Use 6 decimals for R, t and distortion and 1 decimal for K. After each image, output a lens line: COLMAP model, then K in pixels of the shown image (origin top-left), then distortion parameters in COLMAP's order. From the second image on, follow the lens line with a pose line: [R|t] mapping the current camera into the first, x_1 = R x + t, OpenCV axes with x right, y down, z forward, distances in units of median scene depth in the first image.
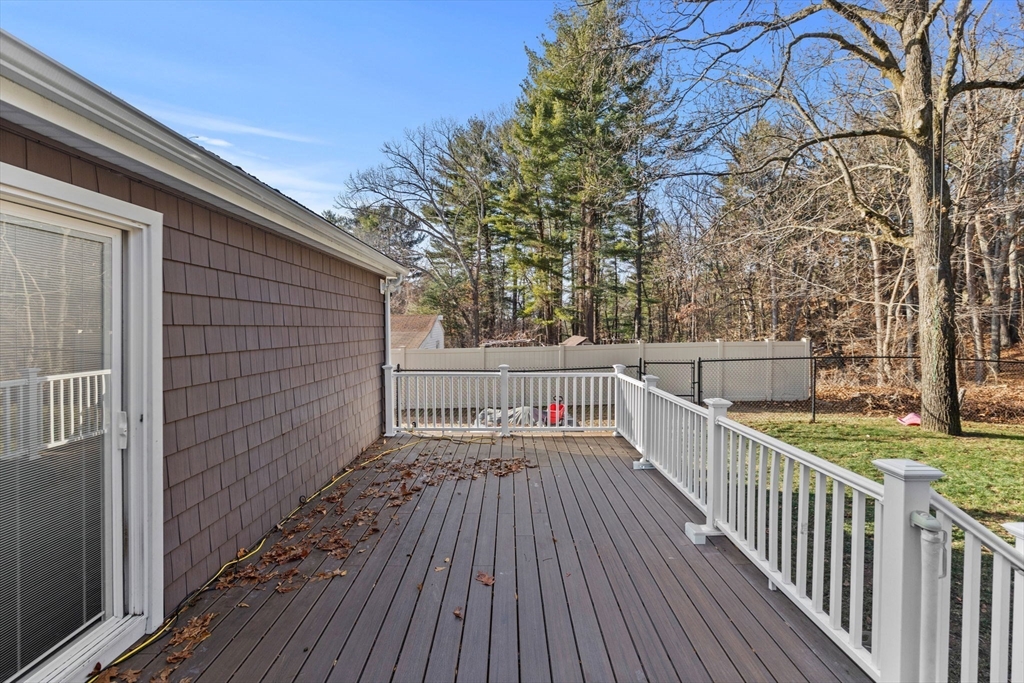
lens RADIAL K [[433.9, 0, 511.8], [0, 433.9, 335.4], [0, 0, 1]] dist [0.000574, -0.000238]
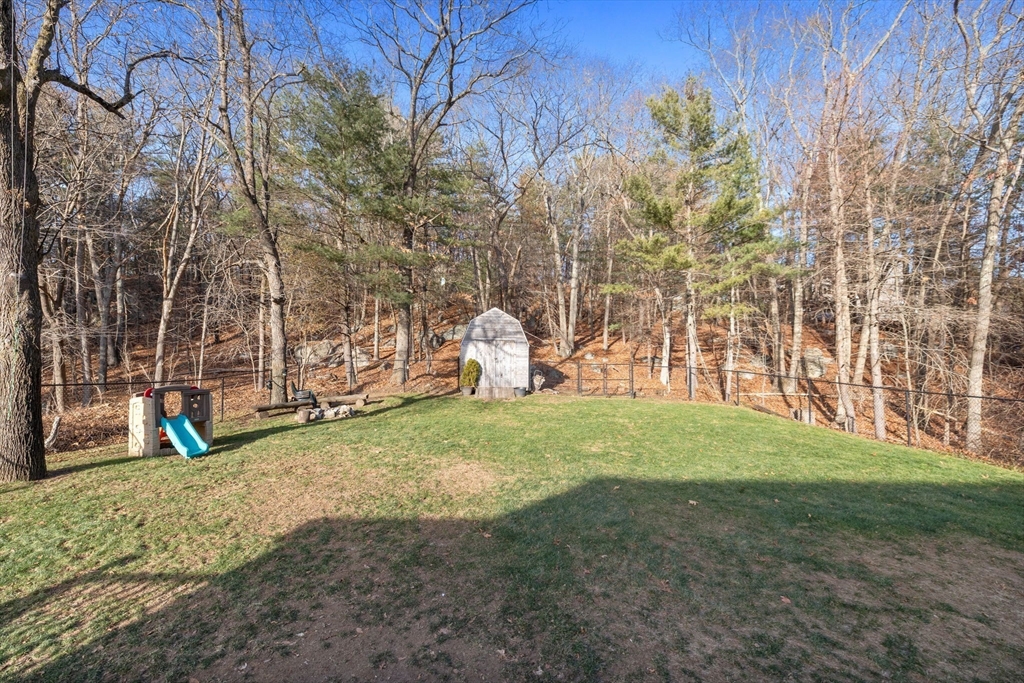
lens RADIAL K [[433.9, 0, 511.8], [0, 433.9, 335.4], [0, 0, 1]] dist [0.000574, -0.000238]
pose [[-0.017940, 0.032272, 0.999318, 0.063221], [0.014914, 0.999376, -0.032006, -0.001873], [-0.999728, 0.014329, -0.018411, 0.039765]]
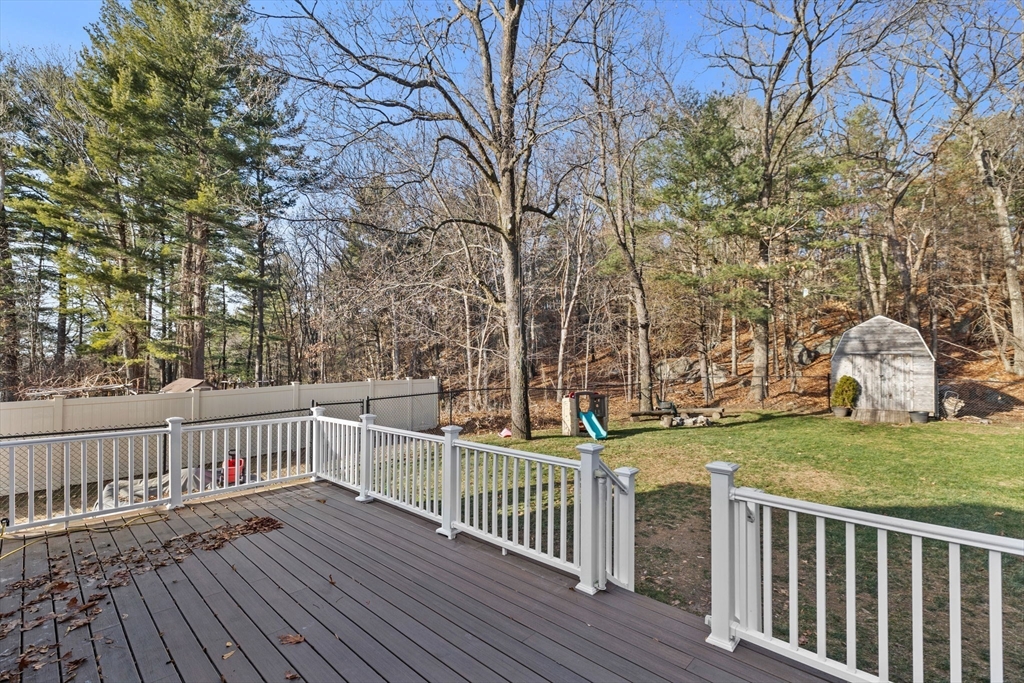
lens RADIAL K [[447.1, 0, 517.6], [0, 447.1, 361.7], [0, 0, 1]] dist [-0.000891, 0.000103]
pose [[0.674403, 0.004691, 0.738349, -0.052164], [0.016959, 0.999618, -0.021841, -0.001513], [-0.738169, 0.027251, 0.674066, -0.004197]]
